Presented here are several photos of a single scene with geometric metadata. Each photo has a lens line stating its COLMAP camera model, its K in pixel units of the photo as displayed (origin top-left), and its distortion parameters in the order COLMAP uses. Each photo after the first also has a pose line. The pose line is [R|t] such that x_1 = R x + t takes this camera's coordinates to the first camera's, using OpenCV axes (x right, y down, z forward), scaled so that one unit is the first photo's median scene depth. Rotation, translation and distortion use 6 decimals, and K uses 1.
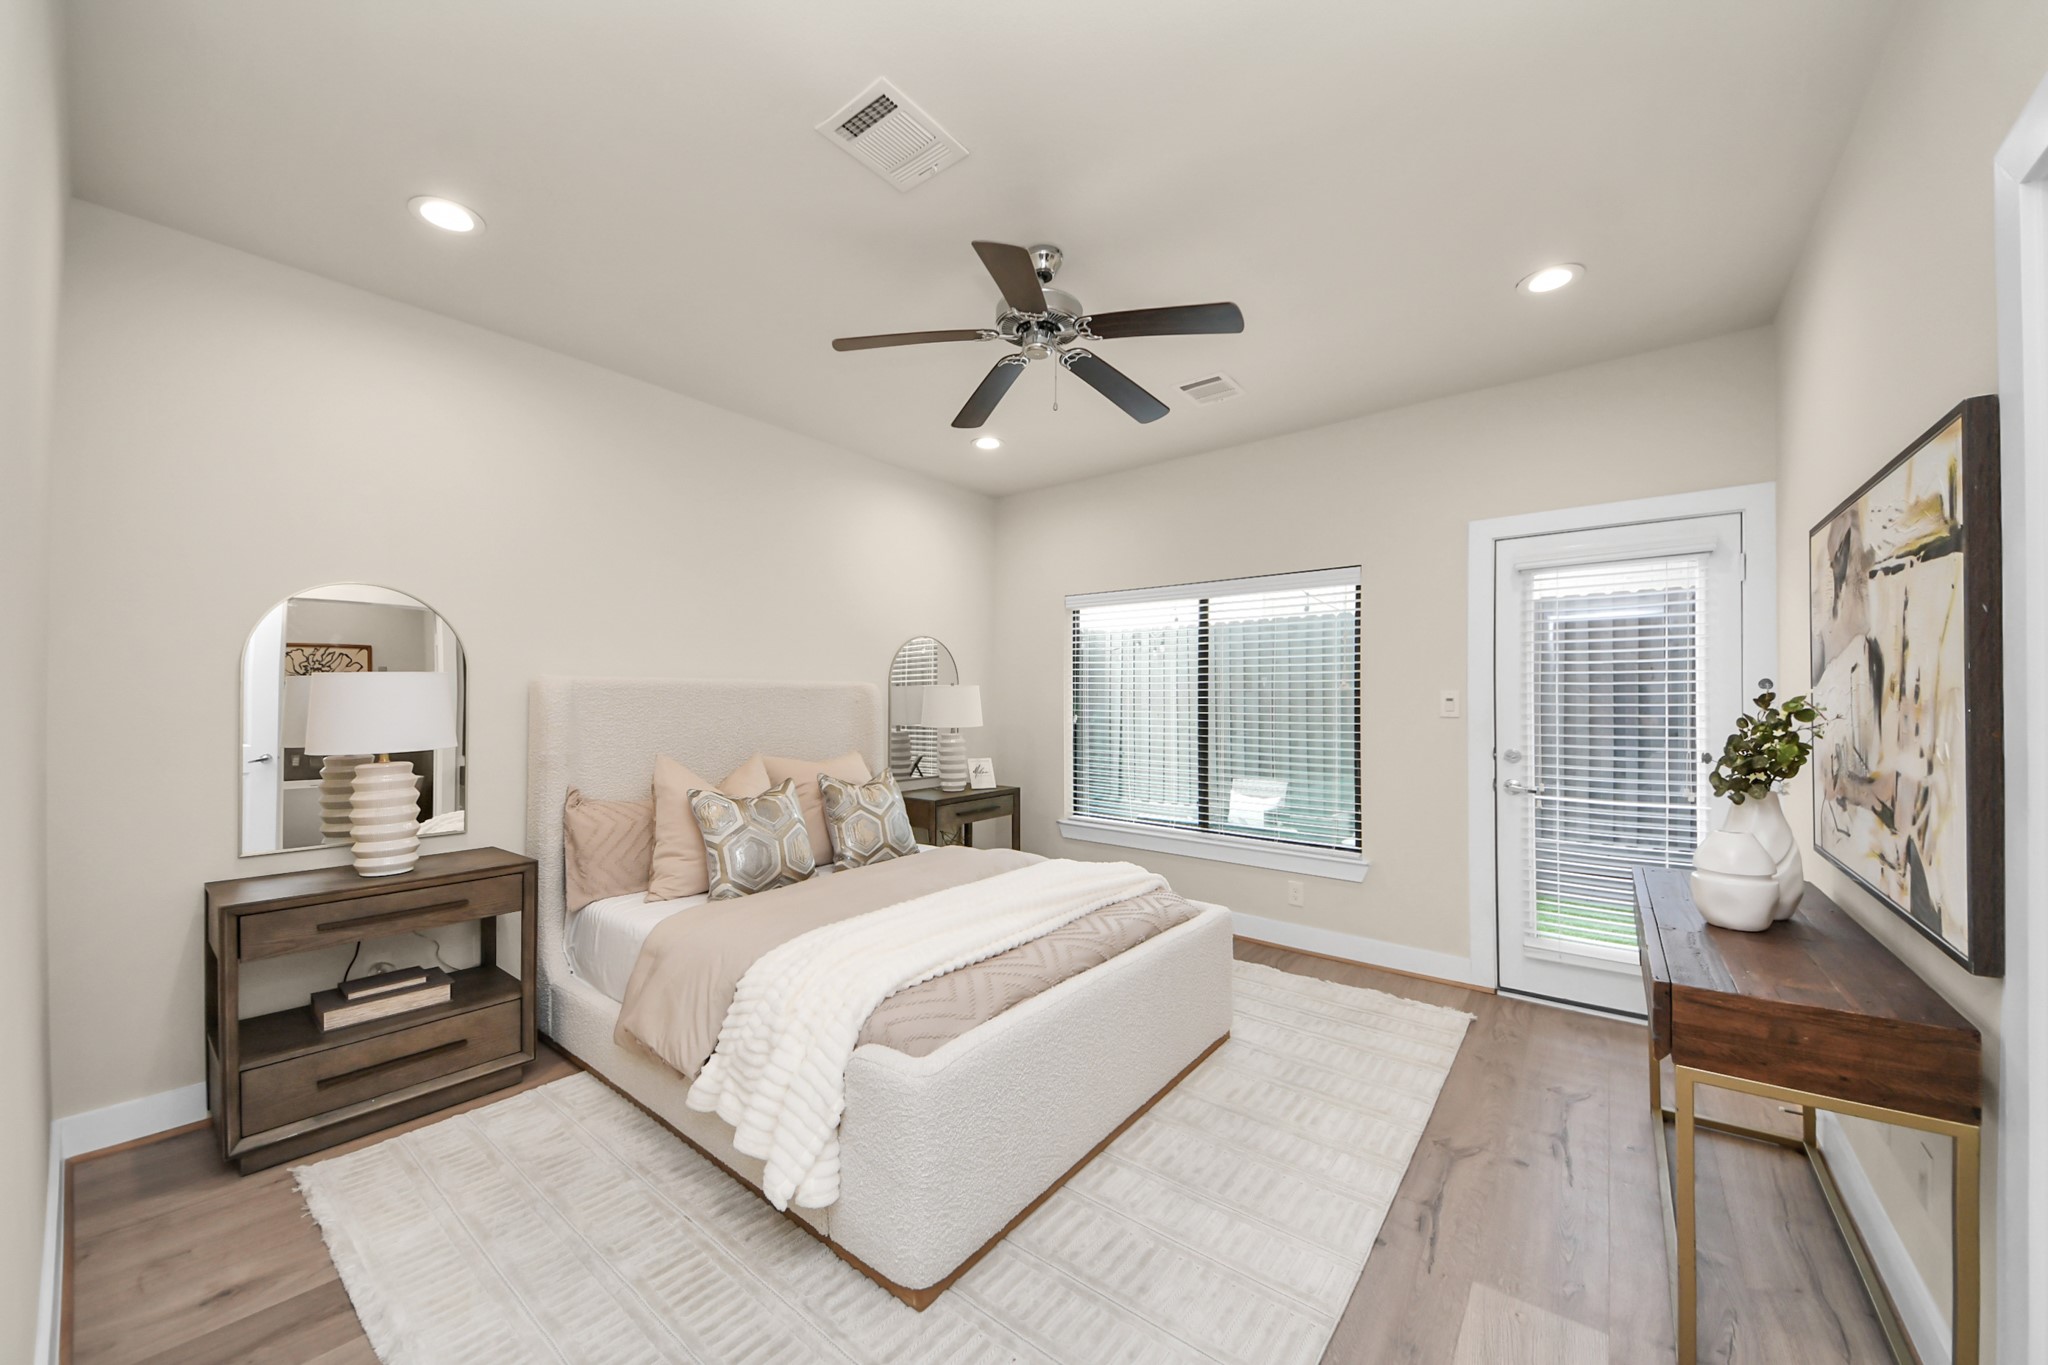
lens RADIAL K [[734.2, 0, 1019.3], [0, 734.2, 693.3], [0, 0, 1]] dist [-0.008792, -0.005478]
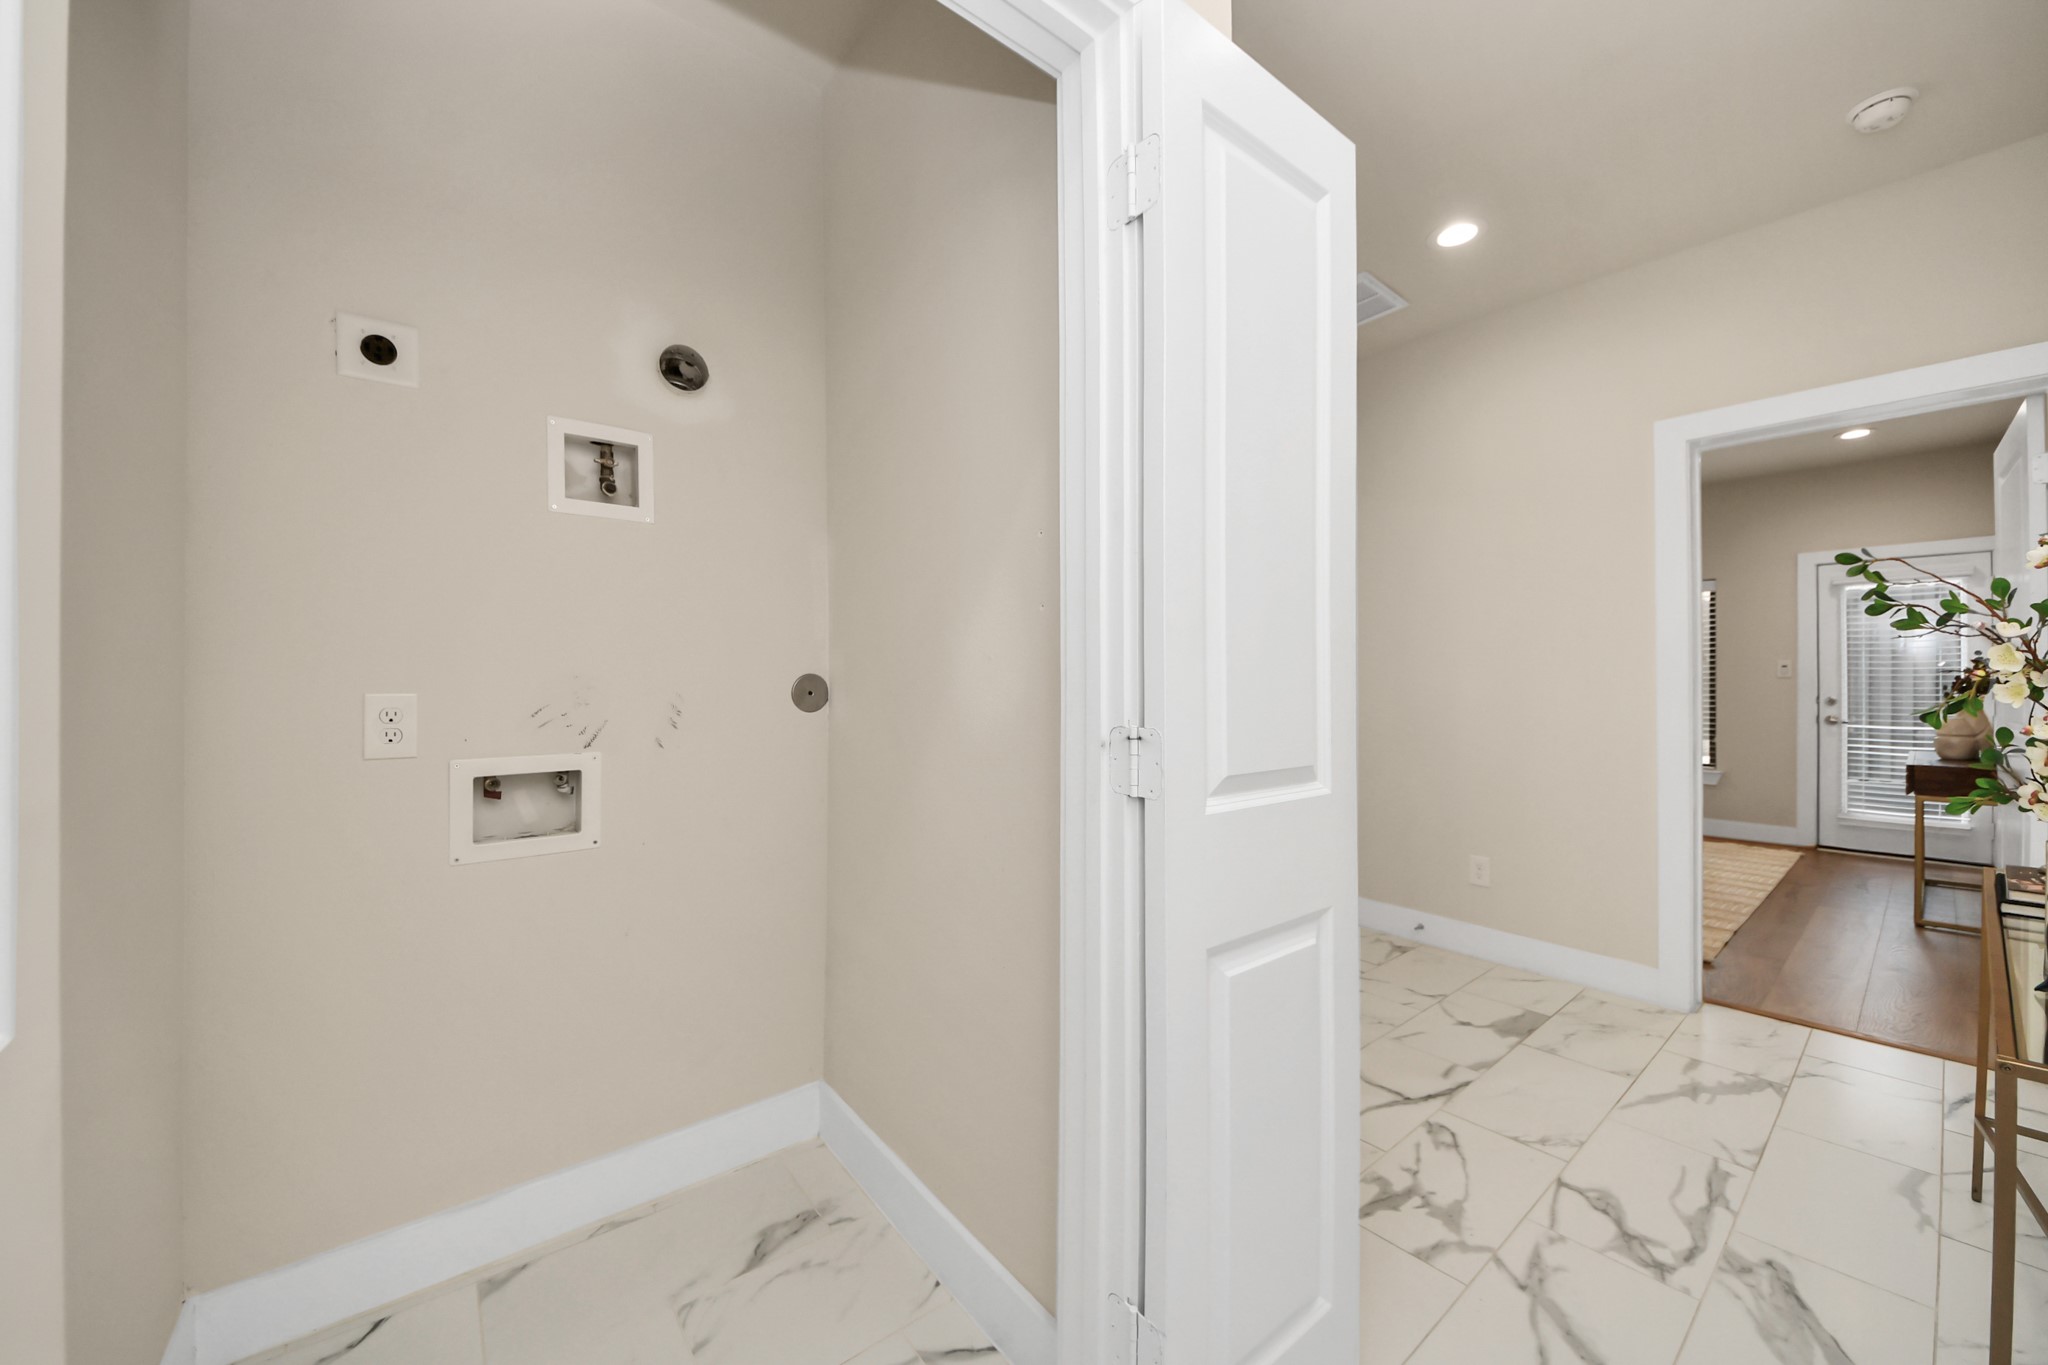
lens RADIAL K [[767.2, 0, 982.4], [0, 767.2, 685.4], [0, 0, 1]] dist [-0.024868, -0.000914]
pose [[0.971892, -0.002392, -0.235415, -0.733511], [0.004804, 0.999942, 0.009674, 0.026156], [0.235378, -0.010533, 0.971847, -0.995197]]
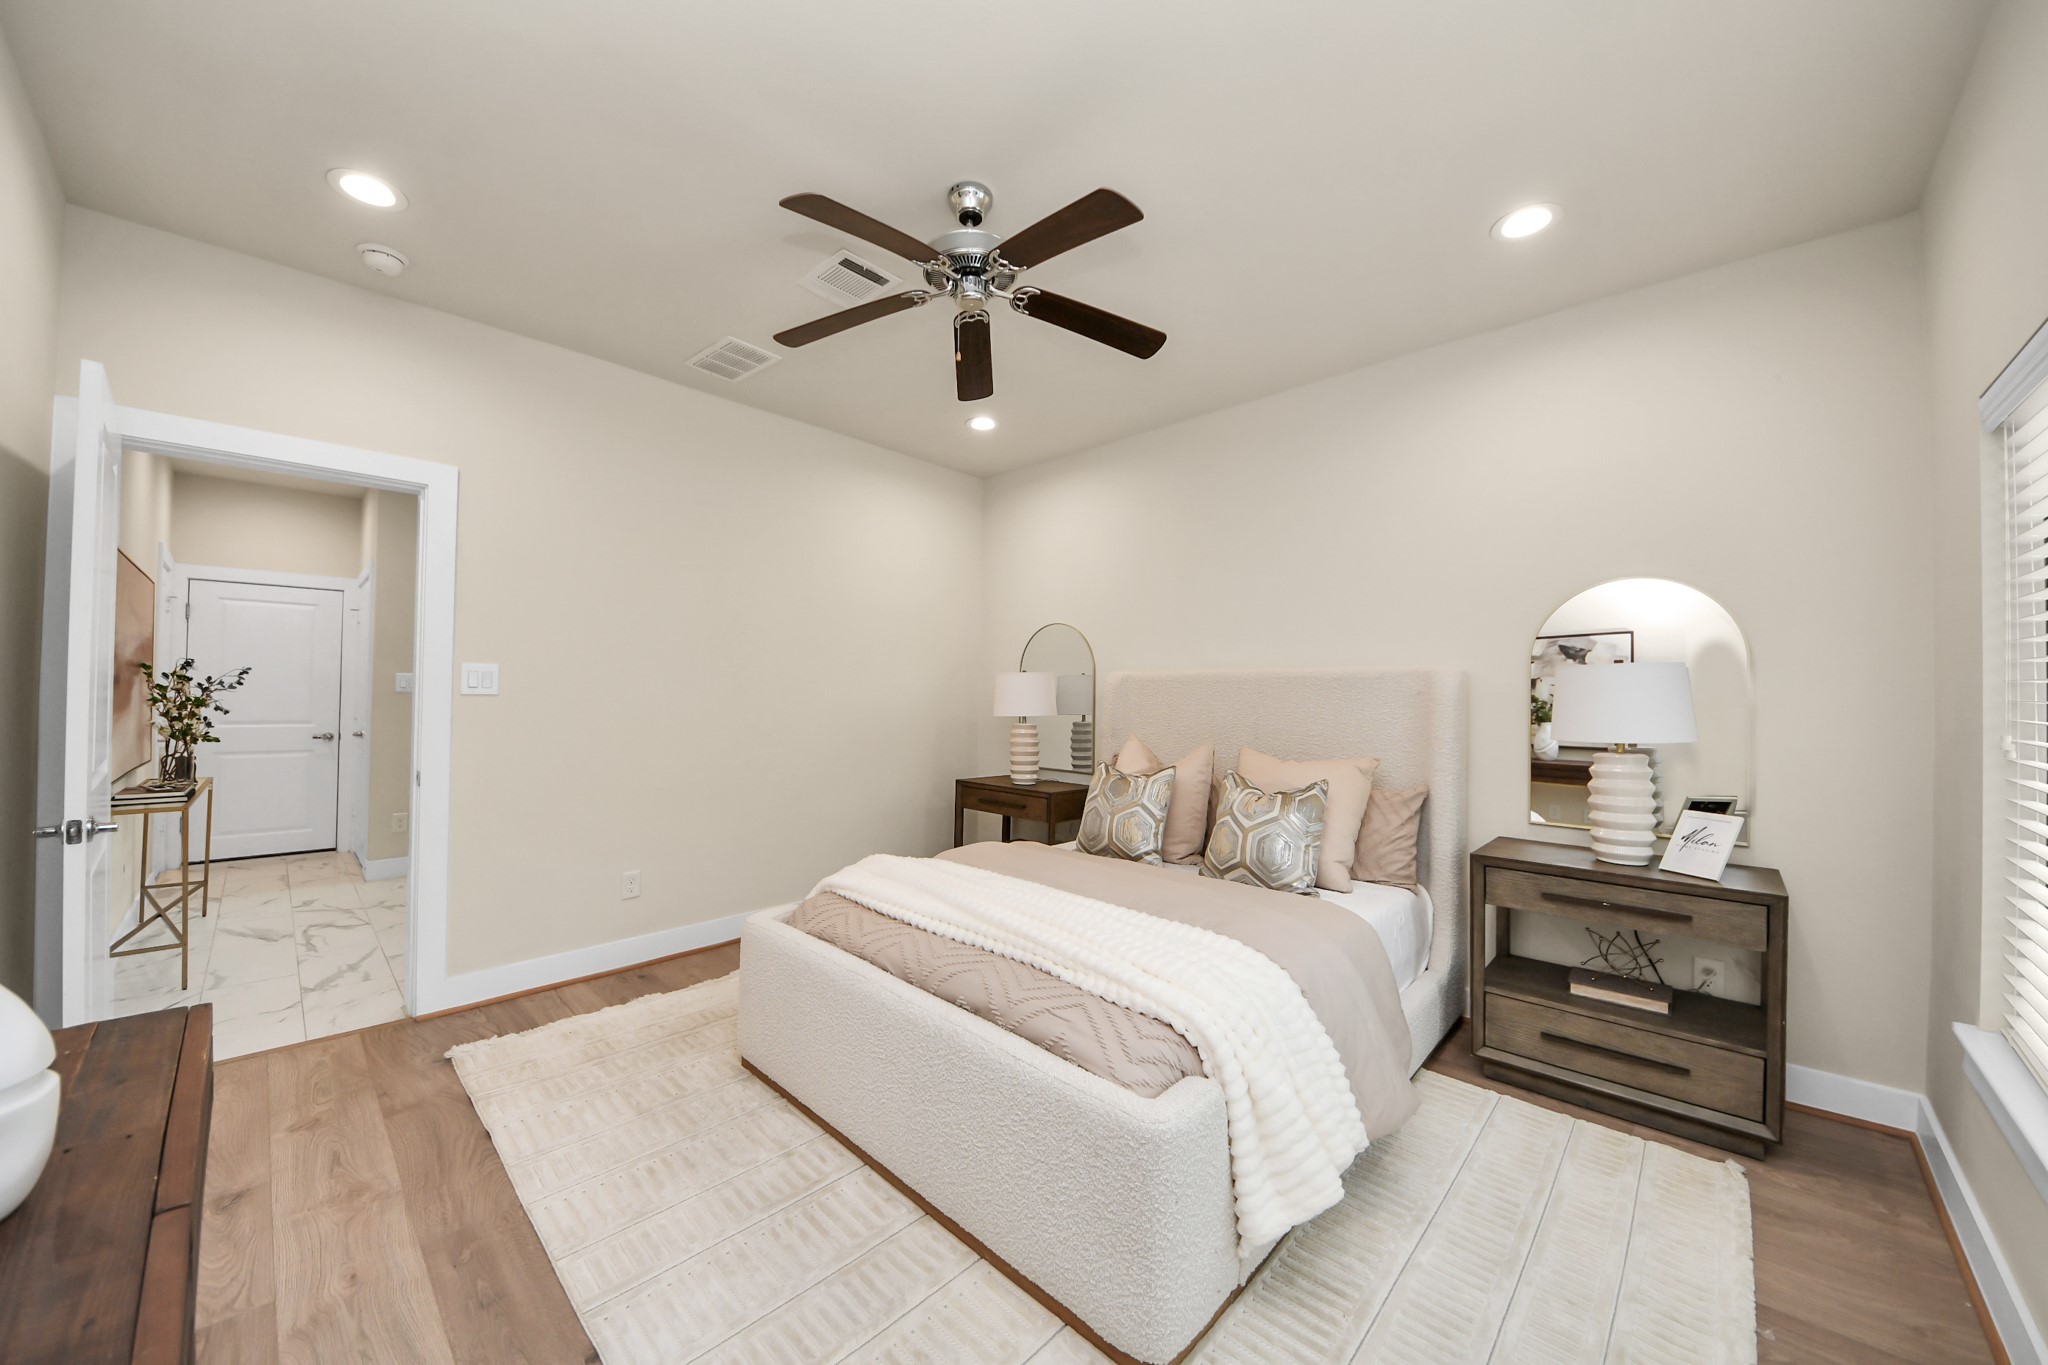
lens RADIAL K [[734.2, 0, 1024.7], [0, 734.2, 654.7], [0, 0, 1]] dist [-0.008792, -0.005478]
pose [[-0.080758, -0.043581, -0.995781, 0.682233], [0.000857, 0.999040, -0.043793, 0.005368], [0.996733, -0.004390, -0.080643, 0.822518]]
